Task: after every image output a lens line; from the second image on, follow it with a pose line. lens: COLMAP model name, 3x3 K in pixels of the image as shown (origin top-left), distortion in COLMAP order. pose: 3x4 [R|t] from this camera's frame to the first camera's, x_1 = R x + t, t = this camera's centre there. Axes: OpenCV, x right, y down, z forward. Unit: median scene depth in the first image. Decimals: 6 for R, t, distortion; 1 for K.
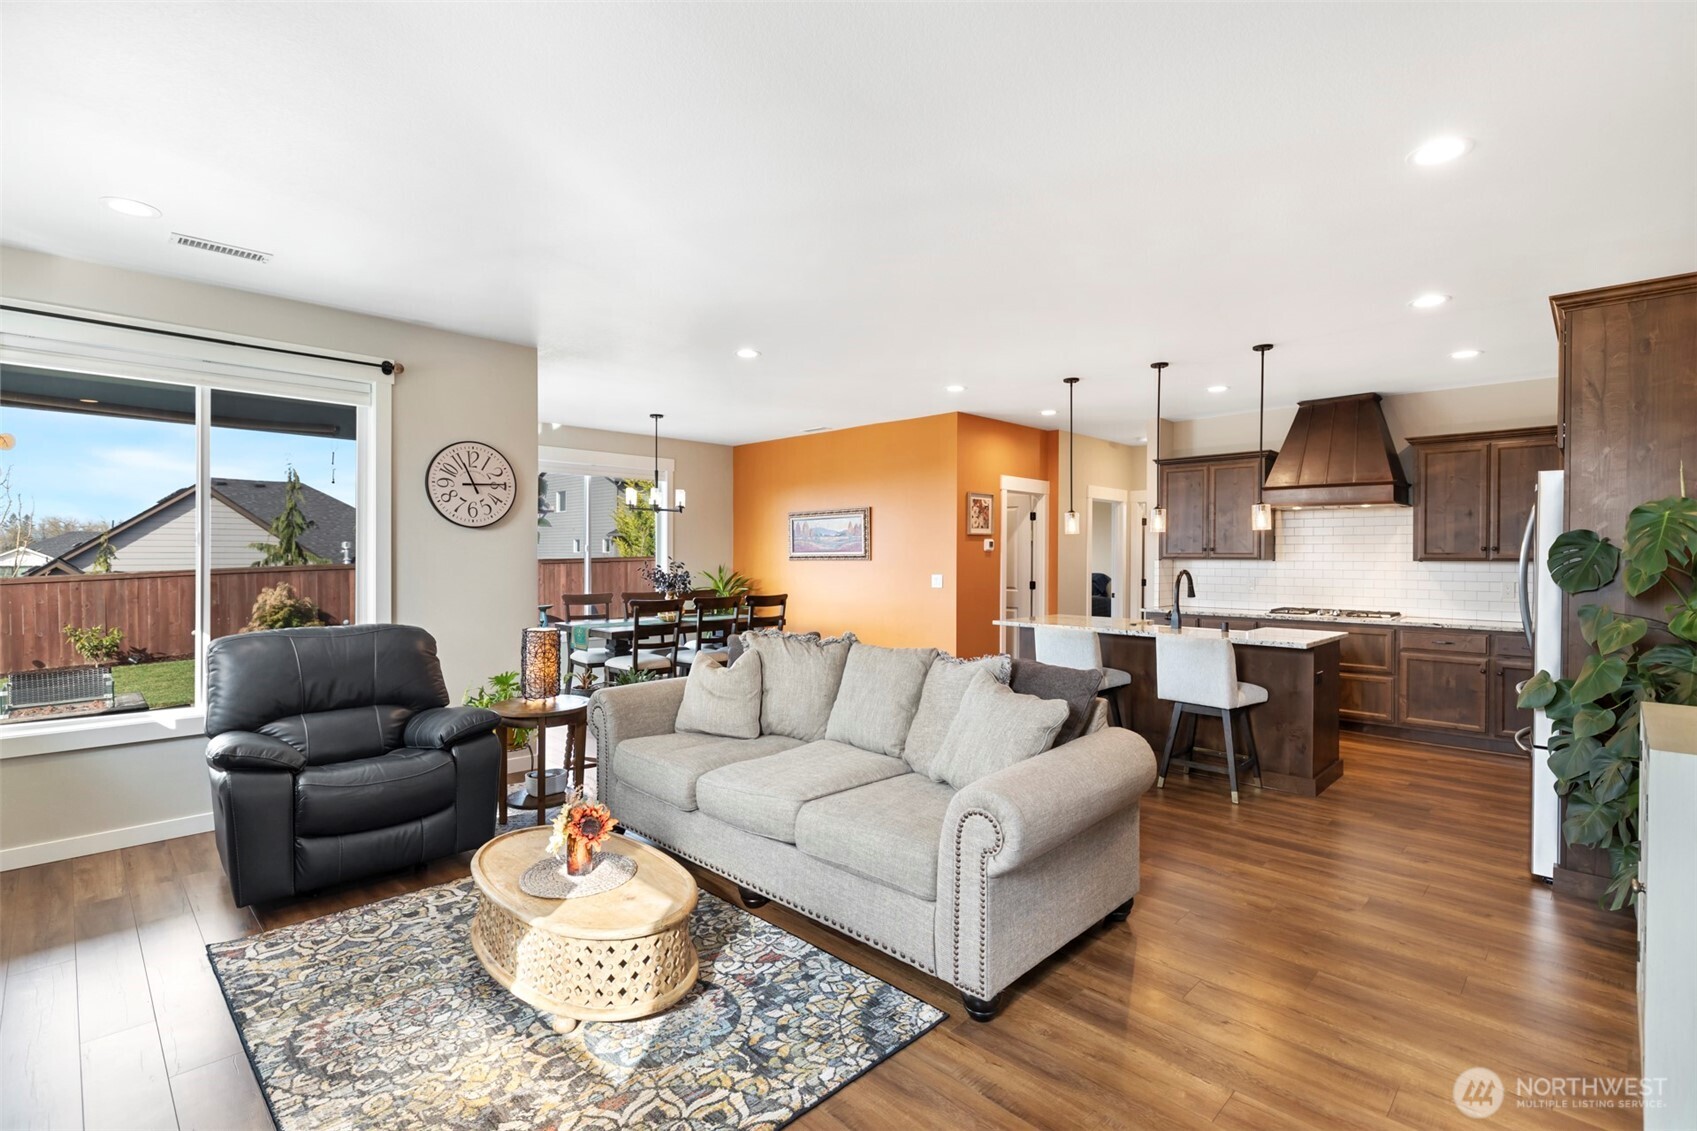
lens RADIAL K [[780.9, 0, 839.2], [0, 780.9, 556.6], [0, 0, 1]] dist [0.001726, 0.000284]
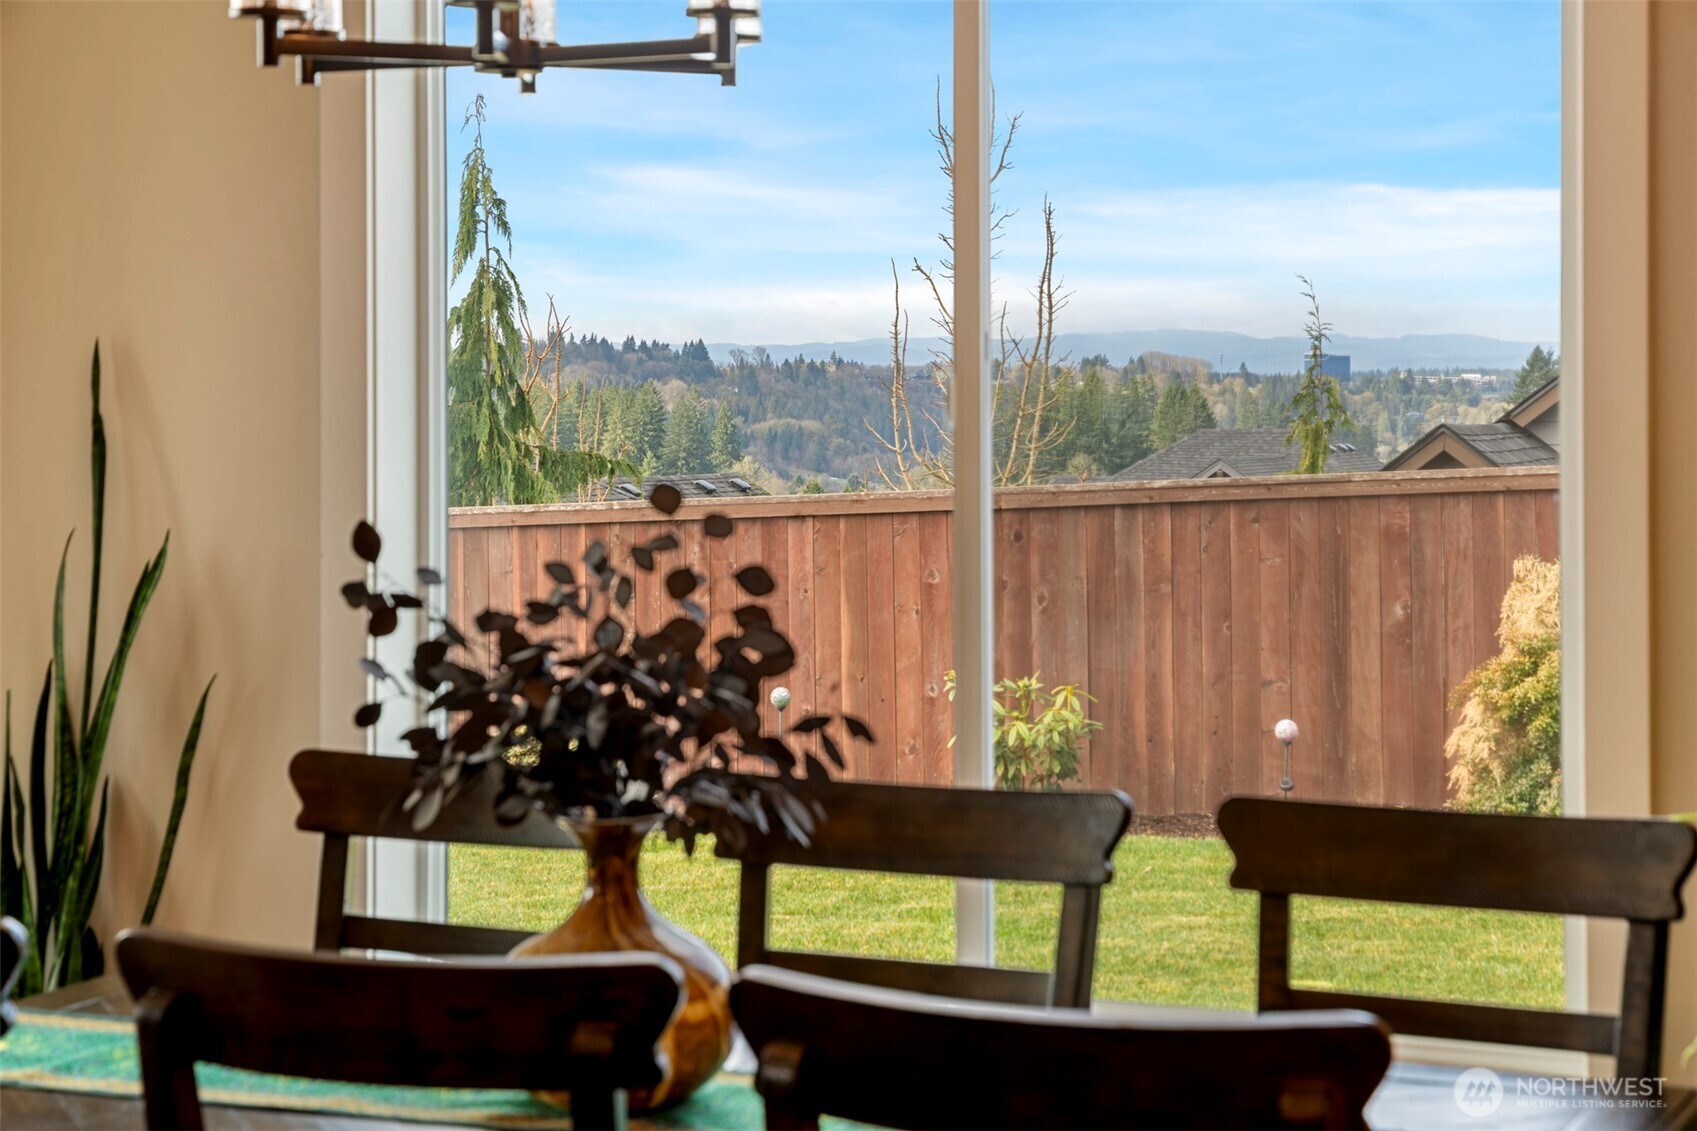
lens RADIAL K [[3321.3, 0, 849.3], [0, 3321.3, 403.5], [0, 0, 1]] dist [0.061469, 0.136872]
pose [[0.357265, -0.000766, -0.934003, 0.250799], [0.001721, 0.999999, -0.000162, -0.013022], [0.934001, -0.001549, 0.357266, 1.004719]]
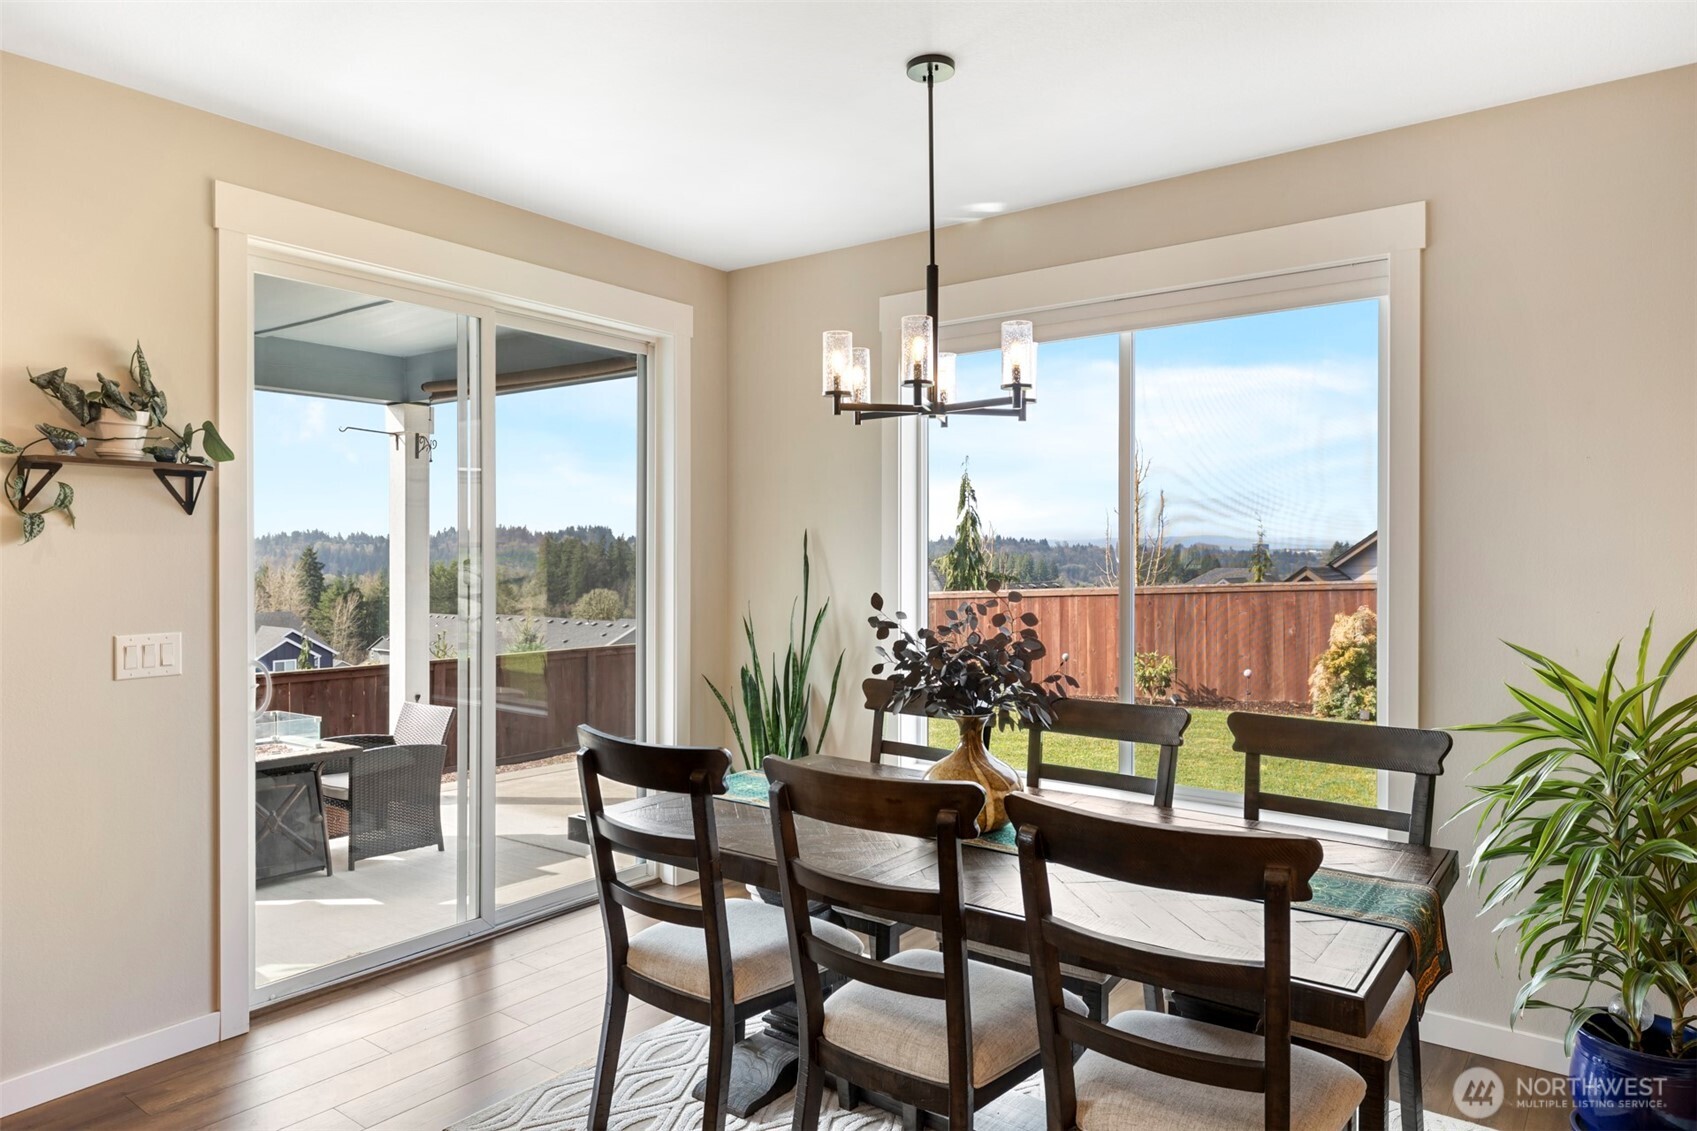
lens RADIAL K [[1051.6, 0, 848.5], [0, 1051.6, 565.5], [0, 0, 1]] dist [0.027693, -0.061799]
pose [[0.135075, 0.006557, -0.990814, 0.149712], [-0.002954, 0.999976, 0.006215, -0.008356], [0.990831, 0.002087, 0.135092, 1.053419]]
